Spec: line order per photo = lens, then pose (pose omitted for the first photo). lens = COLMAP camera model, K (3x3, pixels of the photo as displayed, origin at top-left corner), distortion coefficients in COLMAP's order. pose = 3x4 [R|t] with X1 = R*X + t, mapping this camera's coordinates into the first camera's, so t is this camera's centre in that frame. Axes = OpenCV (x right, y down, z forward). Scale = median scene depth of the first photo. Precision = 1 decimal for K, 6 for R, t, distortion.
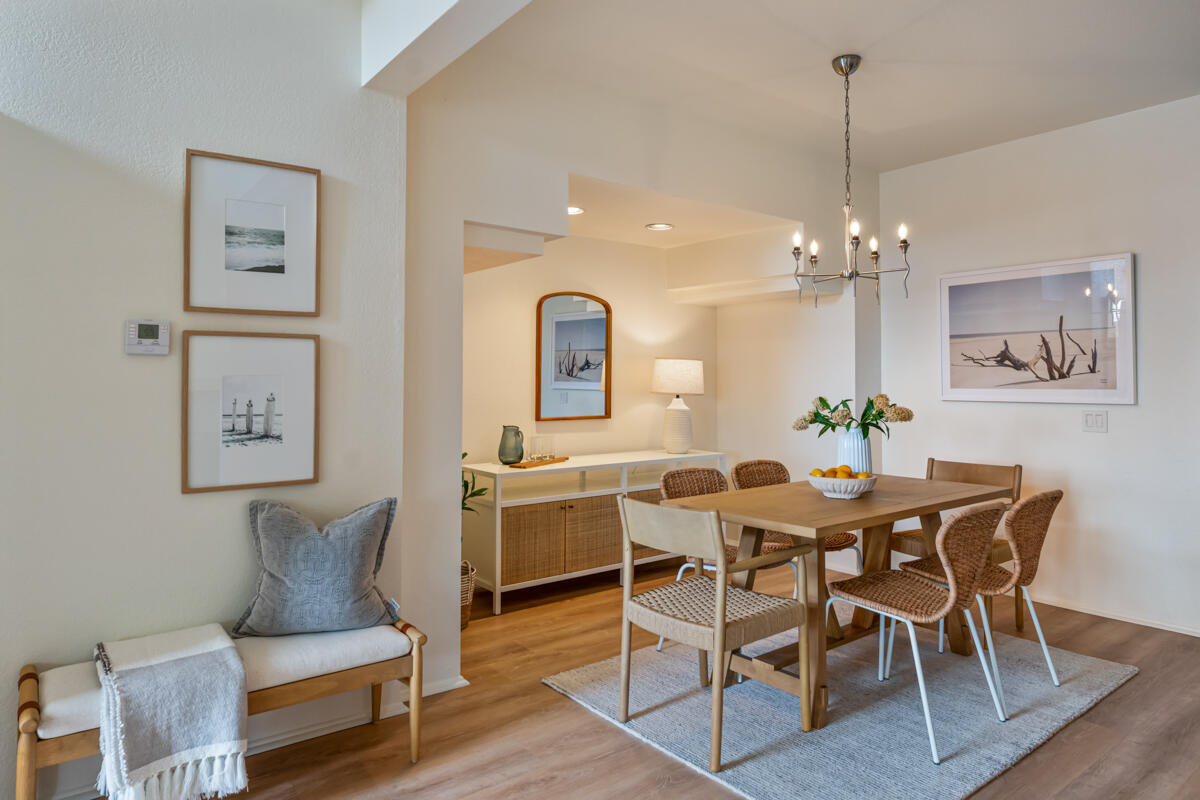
lens RADIAL K [[741.4, 0, 590.9], [0, 741.4, 359.0], [0, 0, 1]] dist [-0.002277, -0.000302]
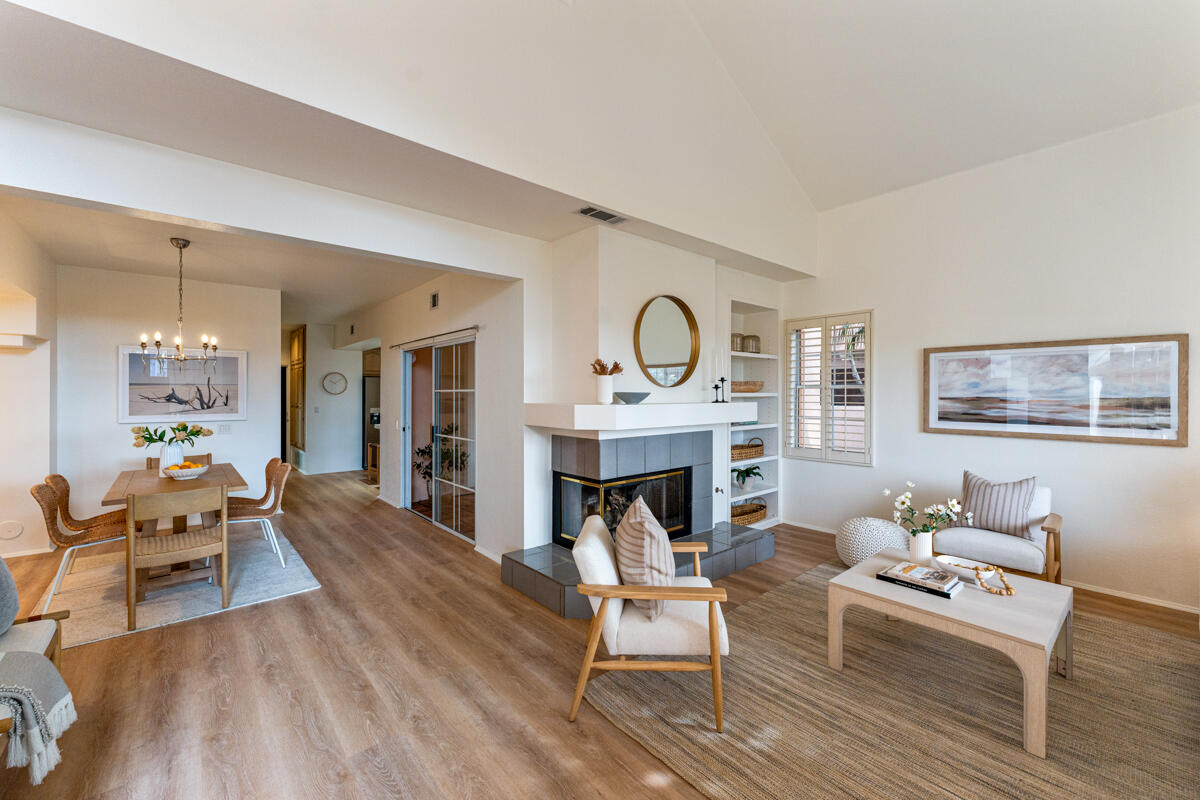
lens RADIAL K [[486.9, 0, 597.3], [0, 486.9, 396.6], [0, 0, 1]] dist [-0.001757, 0.000688]
pose [[-0.051637, -0.008508, 0.998630, -0.741690], [-0.032291, 0.999455, 0.006846, -0.049743], [-0.998144, -0.031893, -0.051884, 0.023098]]
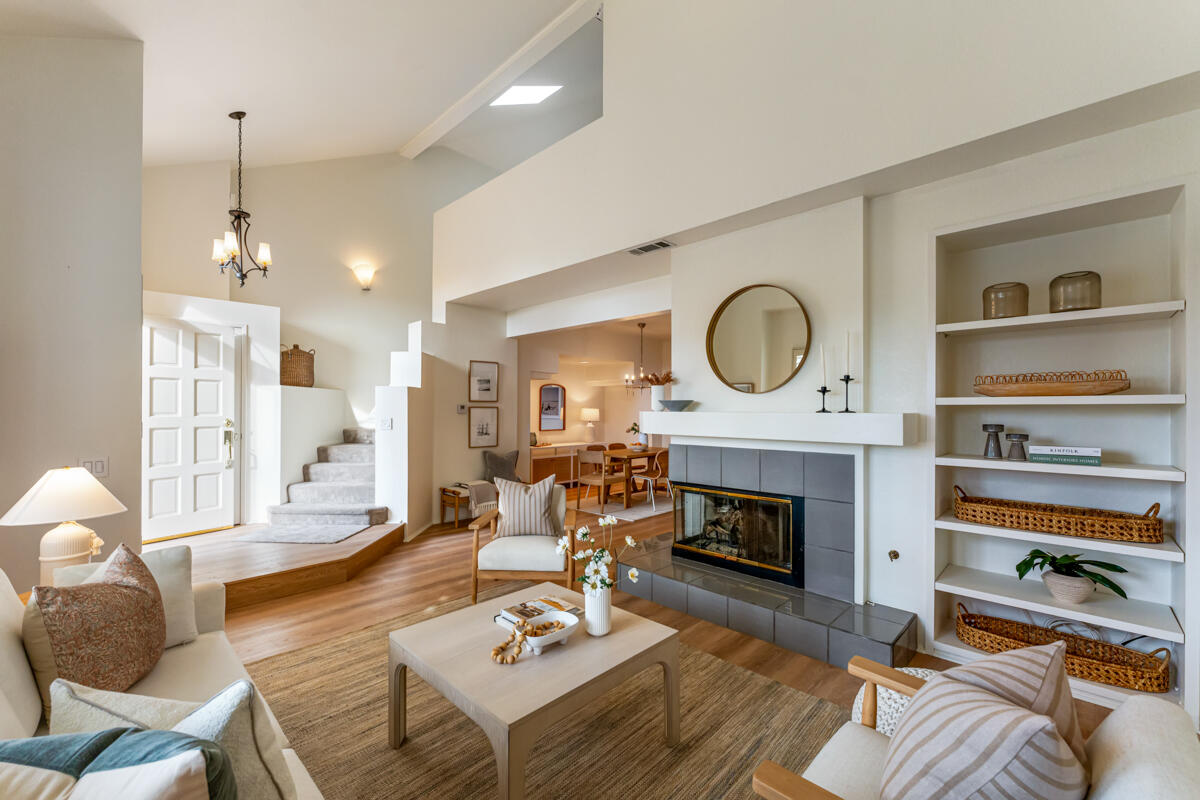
lens RADIAL K [[486.9, 0, 591.2], [0, 486.9, 407.5], [0, 0, 1]] dist [-0.001757, 0.000688]
pose [[0.990470, 0.002715, 0.137699, -0.155338], [-0.006481, 0.999617, 0.026914, -0.063199], [-0.137574, -0.027550, 0.990108, -0.961956]]
